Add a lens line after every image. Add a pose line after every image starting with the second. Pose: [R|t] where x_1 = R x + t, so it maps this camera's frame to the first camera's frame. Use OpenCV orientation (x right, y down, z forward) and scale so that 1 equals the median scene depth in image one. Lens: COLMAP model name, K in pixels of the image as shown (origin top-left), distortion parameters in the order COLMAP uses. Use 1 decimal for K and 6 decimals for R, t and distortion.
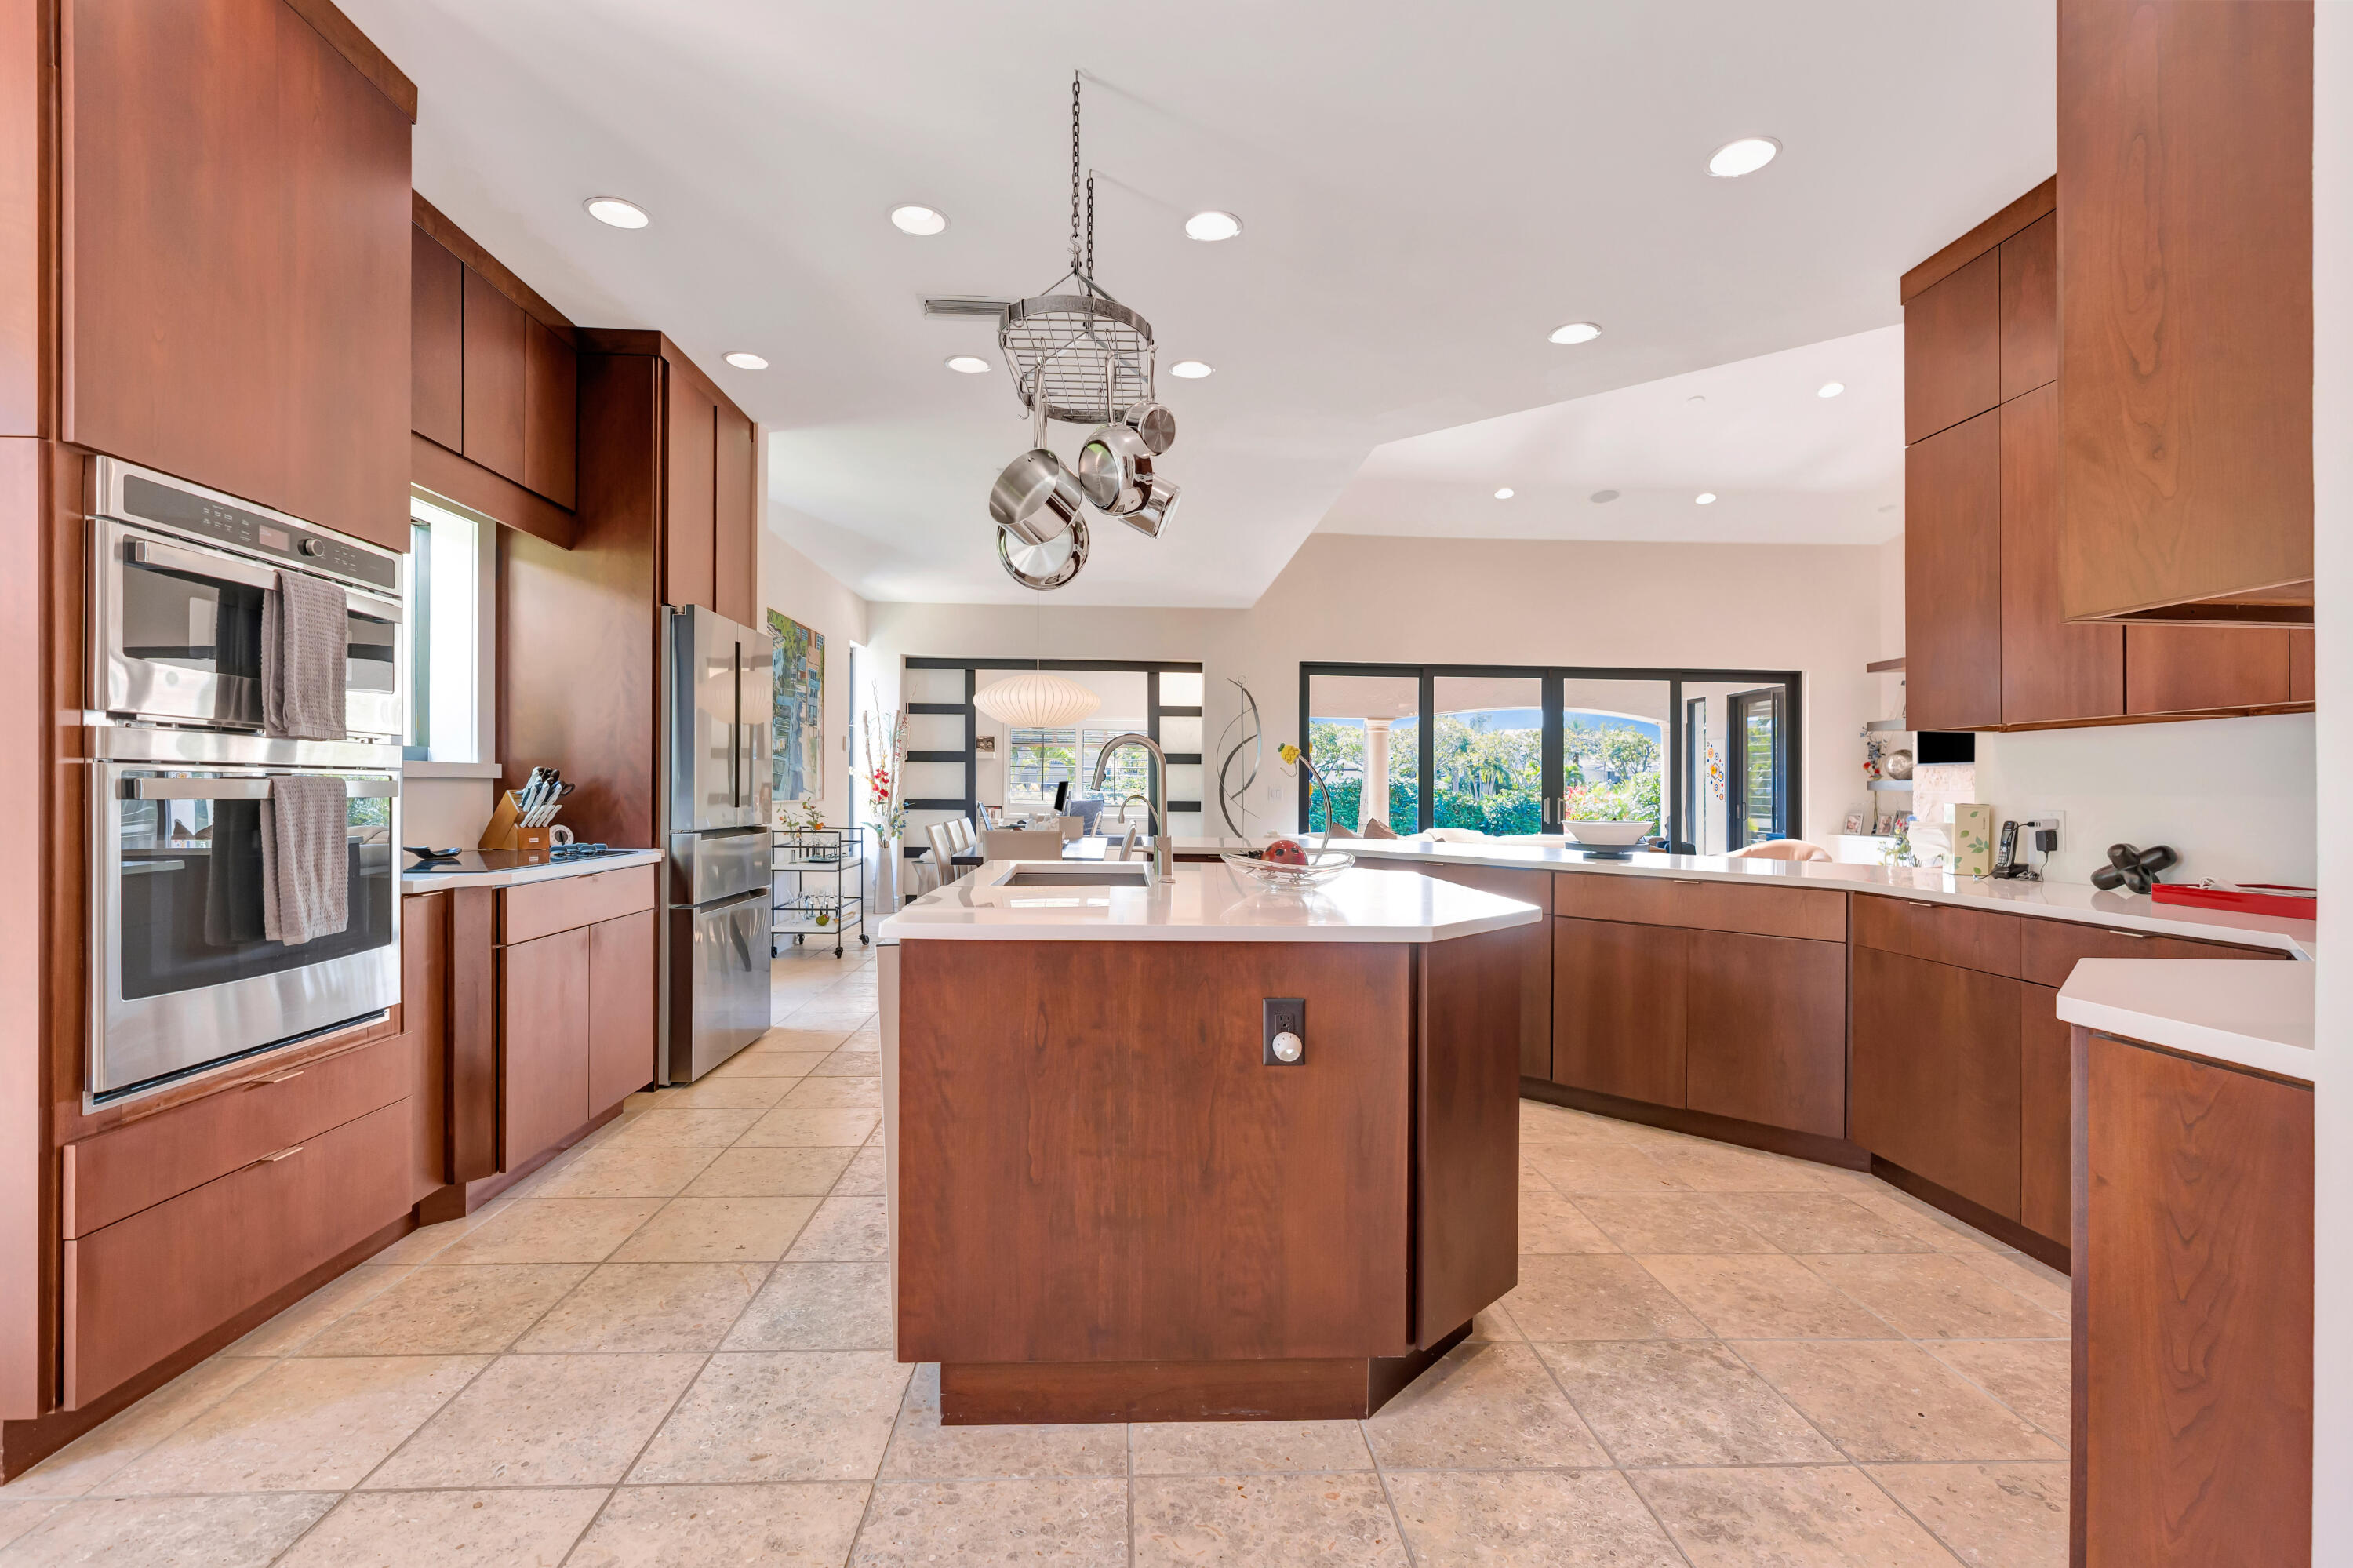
lens RADIAL K [[1049.3, 0, 1173.9], [0, 1049.3, 787.8], [0, 0, 1]] dist [0.001296, 0.000198]
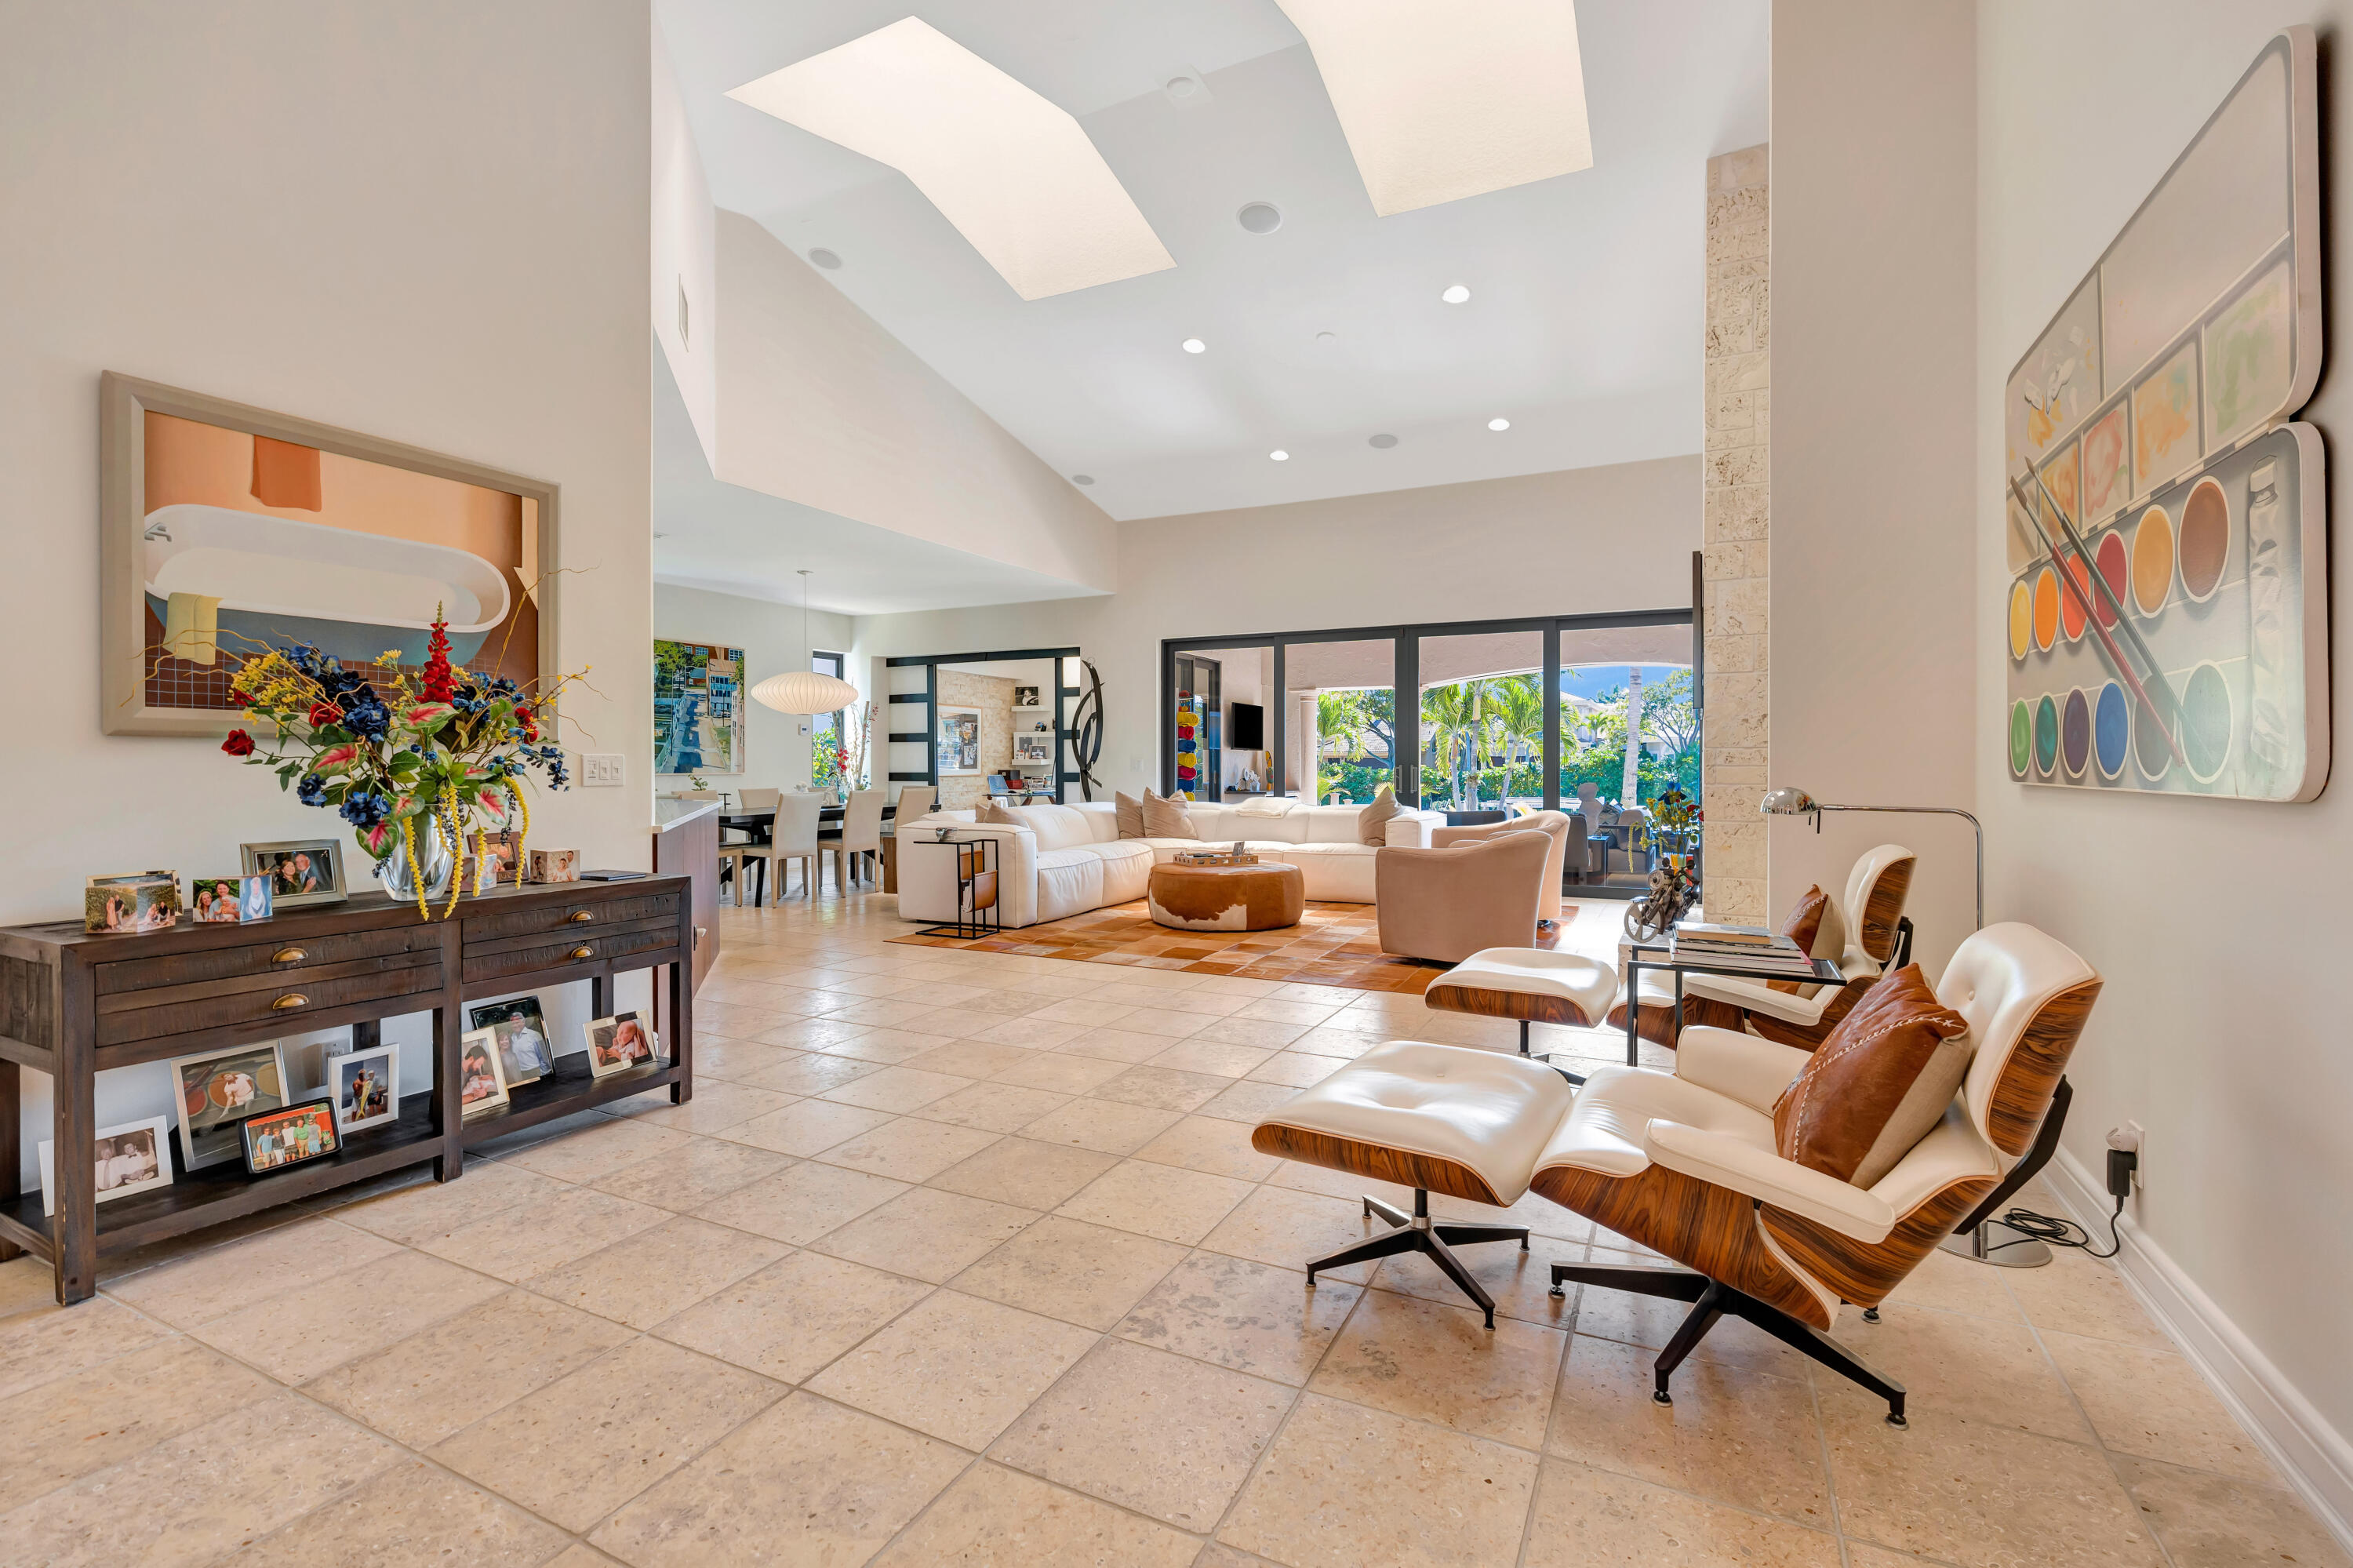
lens RADIAL K [[1049.3, 0, 1169.4], [0, 1049.3, 767.1], [0, 0, 1]] dist [0.001296, 0.000198]
pose [[0.867428, -0.010278, -0.497456, 0.638623], [0.015510, 0.999859, 0.006387, 0.001244], [0.497321, -0.013256, 0.867466, 0.089198]]
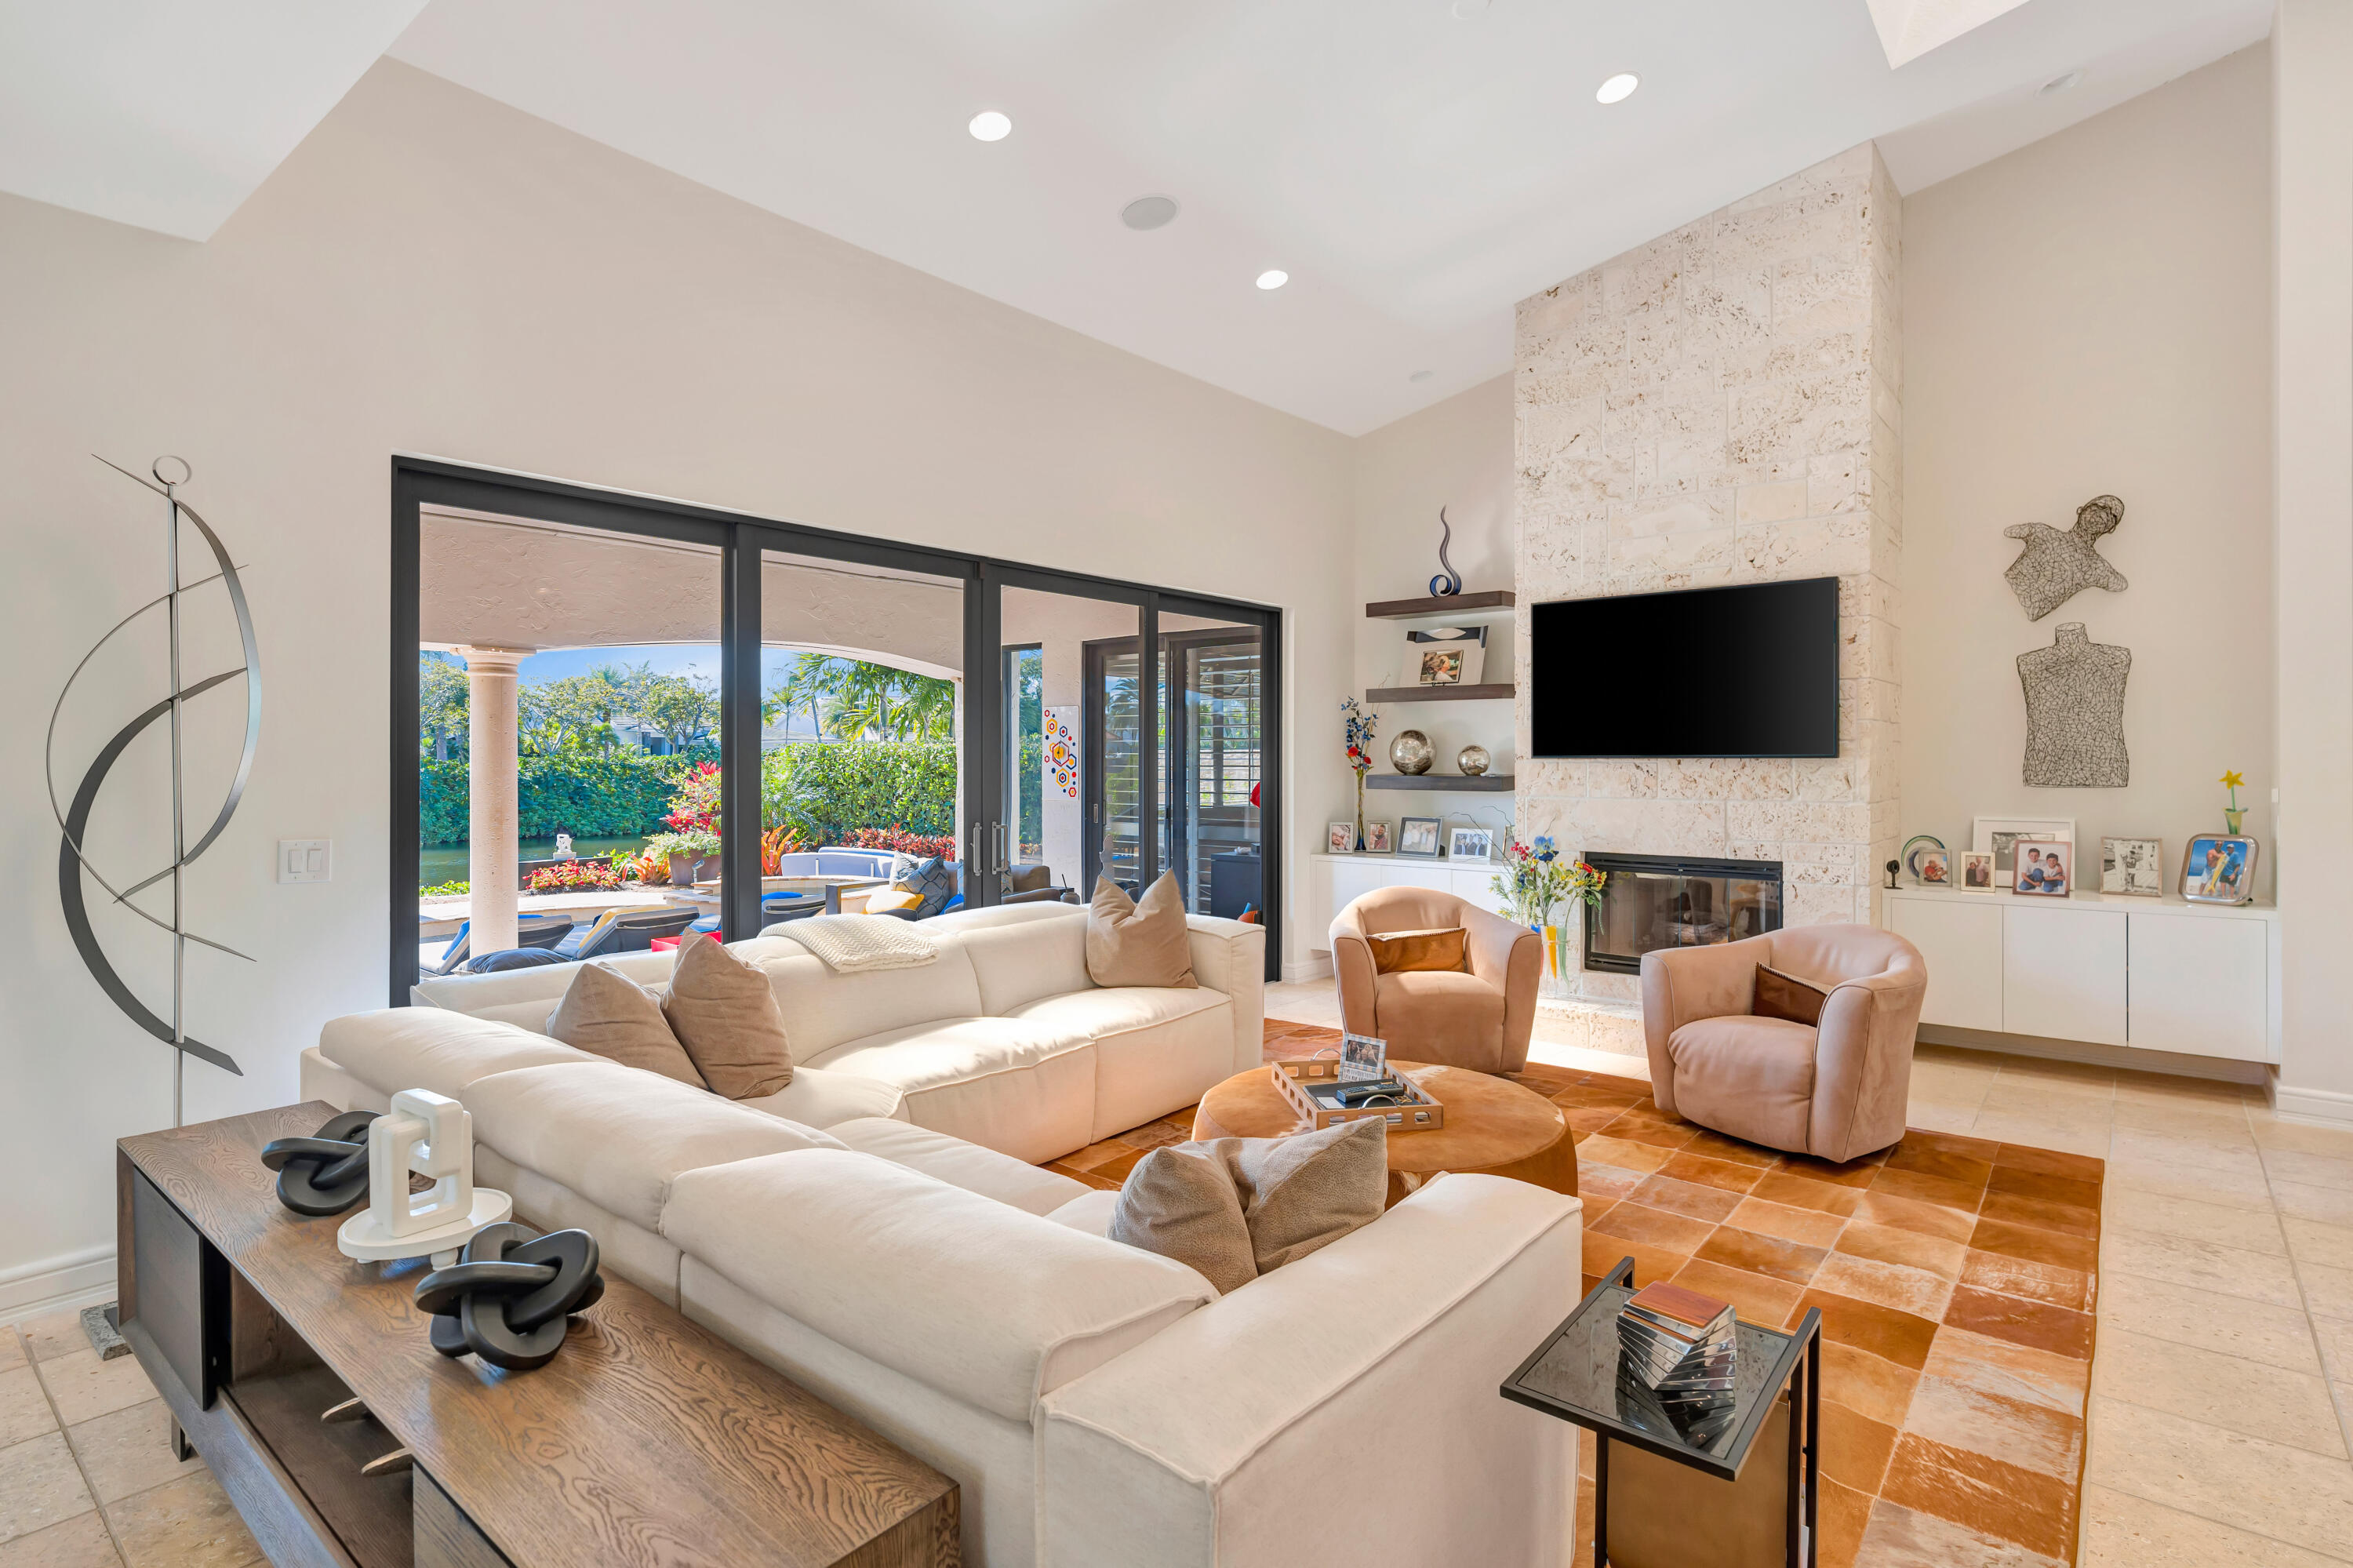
lens RADIAL K [[1169.0, 0, 1191.7], [0, 1169.0, 749.6], [0, 0, 1]] dist [-0.005497, -0.000488]
pose [[0.667198, -0.006094, 0.744855, 0.015158], [0.006469, 0.999976, 0.002387, -0.025623], [-0.744852, 0.003226, 0.667222, 0.564778]]
